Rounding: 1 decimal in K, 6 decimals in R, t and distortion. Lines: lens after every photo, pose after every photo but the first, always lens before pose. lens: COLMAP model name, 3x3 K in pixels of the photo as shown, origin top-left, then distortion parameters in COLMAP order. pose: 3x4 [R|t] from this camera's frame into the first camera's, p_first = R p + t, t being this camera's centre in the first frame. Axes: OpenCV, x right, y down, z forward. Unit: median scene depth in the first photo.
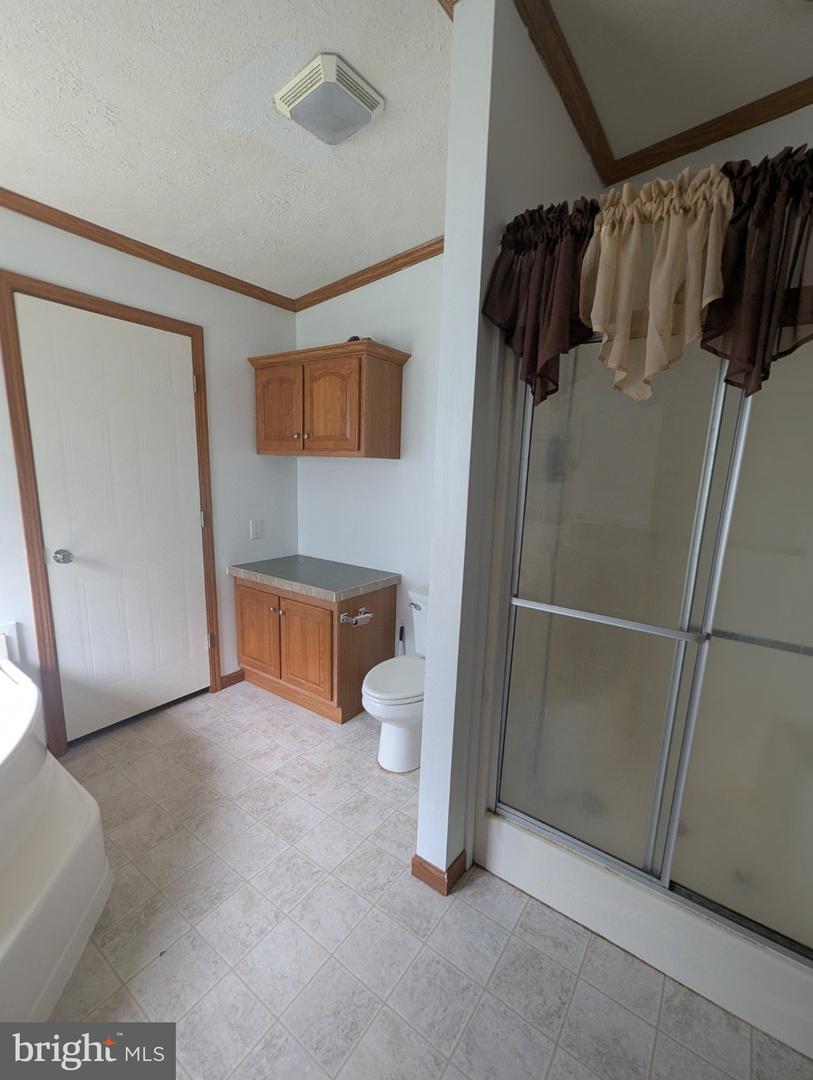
lens RADIAL K [[460.1, 0, 407.8], [0, 460.1, 550.7], [0, 0, 1]] dist [0.009758, 0.001646]
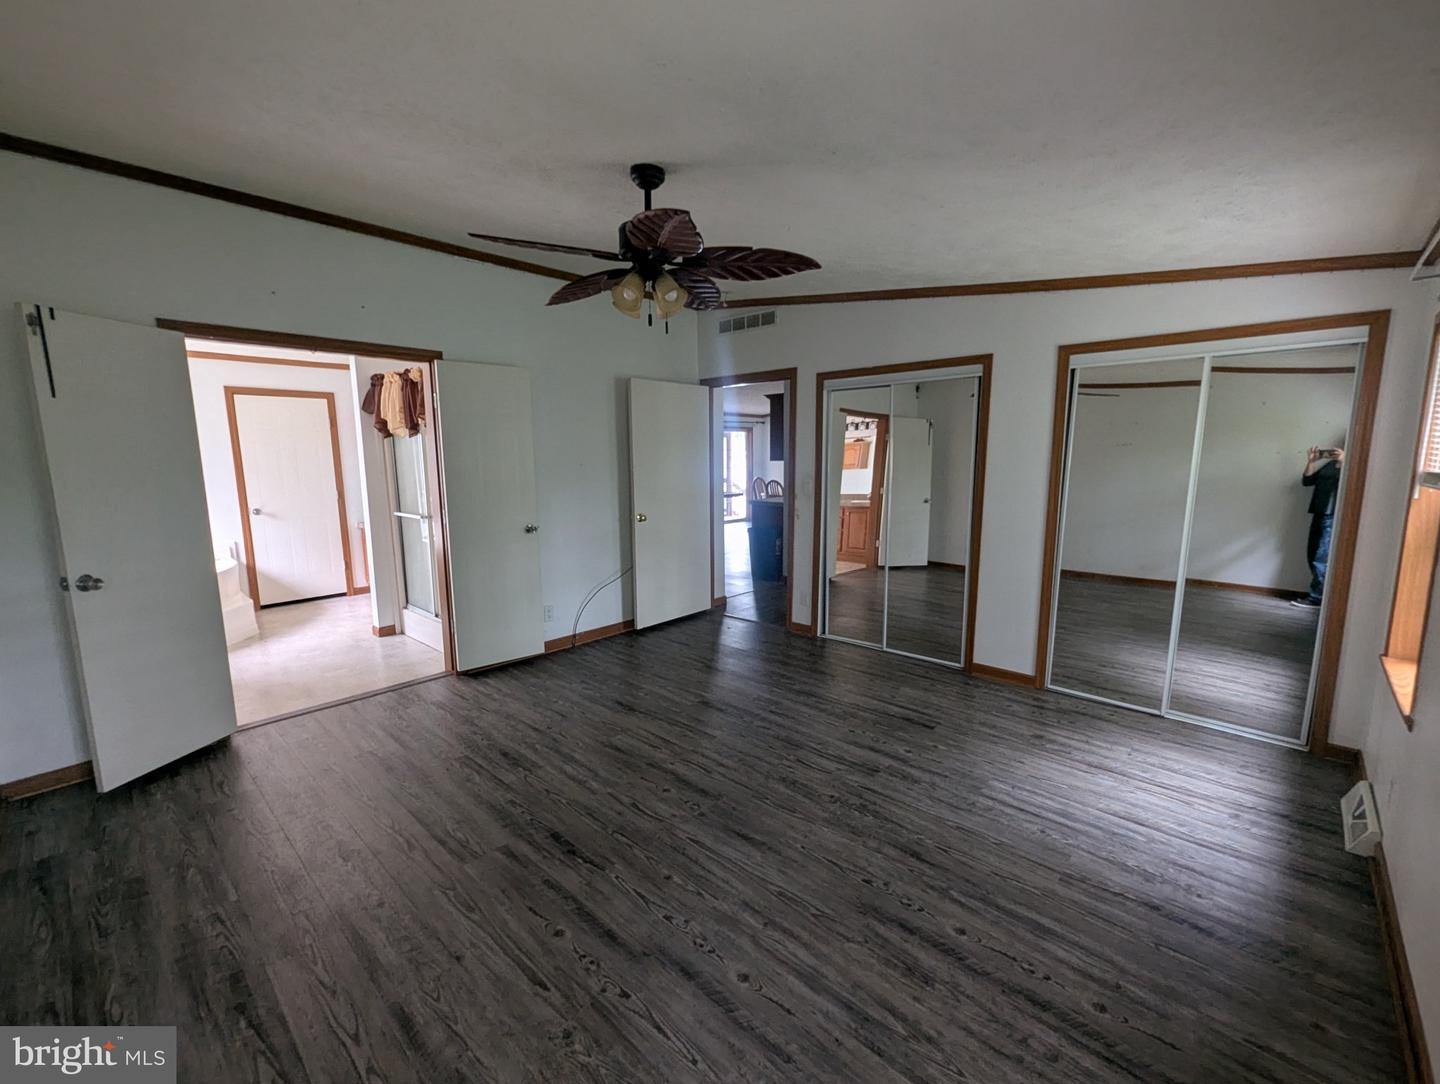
lens RADIAL K [[613.4, 0, 722.8], [0, 613.4, 544.5], [0, 0, 1]] dist [0.009758, 0.001646]
pose [[0.990954, -0.020323, -0.132652, 1.886853], [0.015155, 0.999091, -0.039847, 0.334958], [0.133341, 0.037476, 0.990361, -1.629104]]
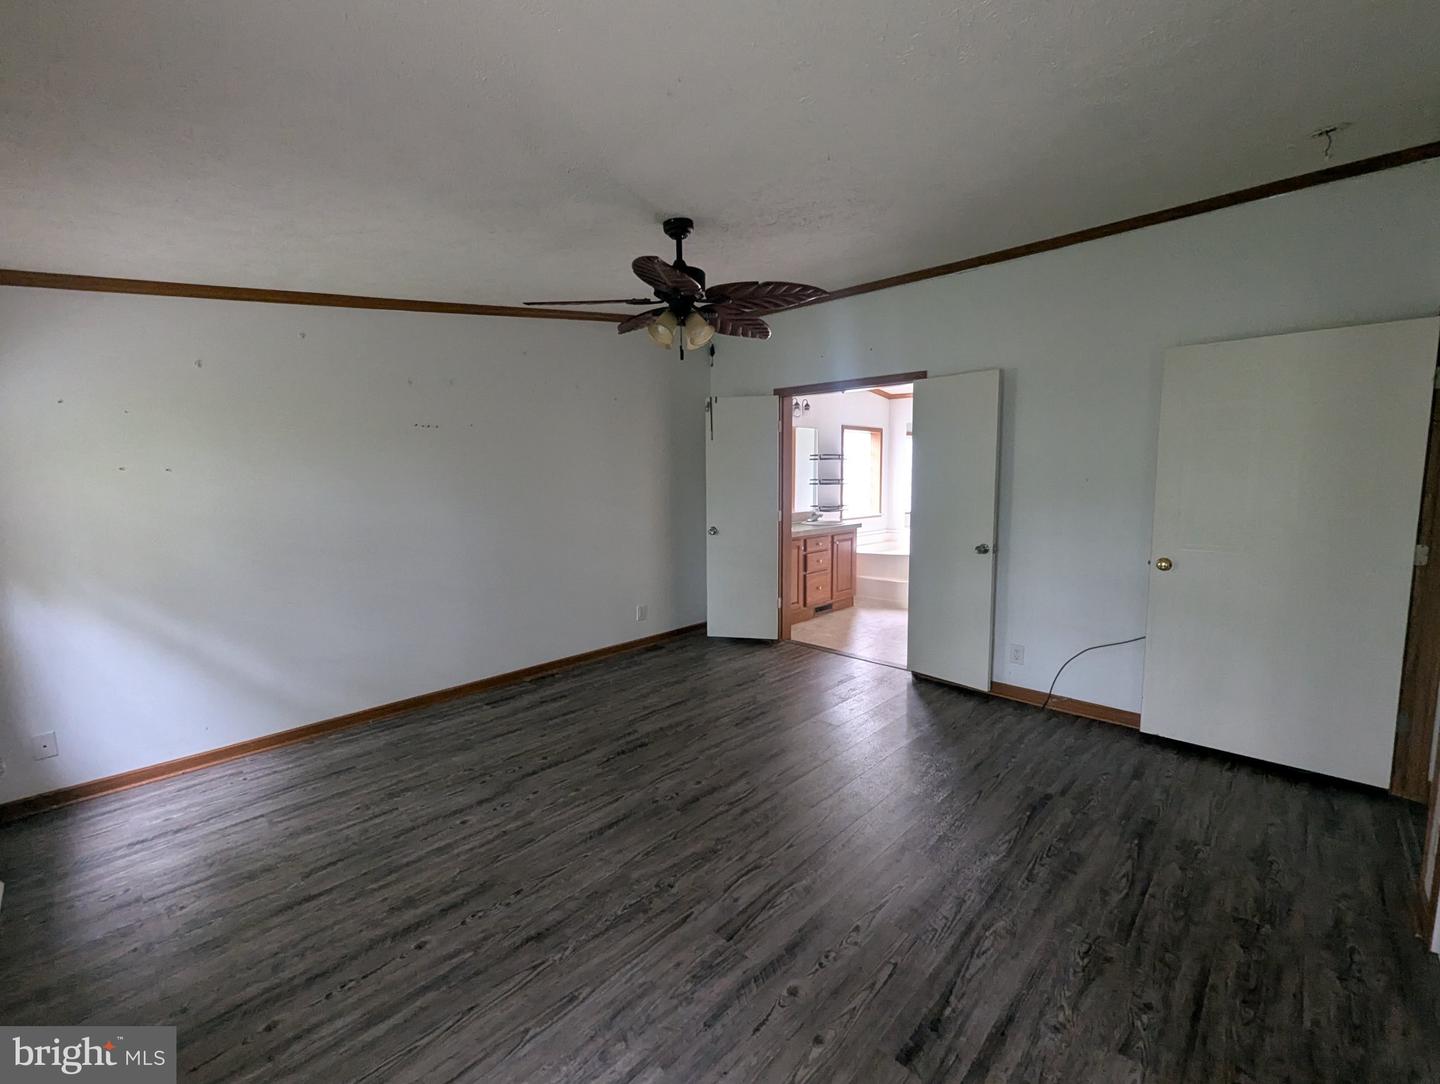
lens RADIAL K [[613.4, 0, 714.6], [0, 613.4, 531.1], [0, 0, 1]] dist [0.009758, 0.001646]
pose [[-0.149446, 0.064519, -0.986663, 2.987342], [-0.178140, 0.979784, 0.091051, 0.099512], [0.972590, 0.189372, -0.134931, -0.101397]]
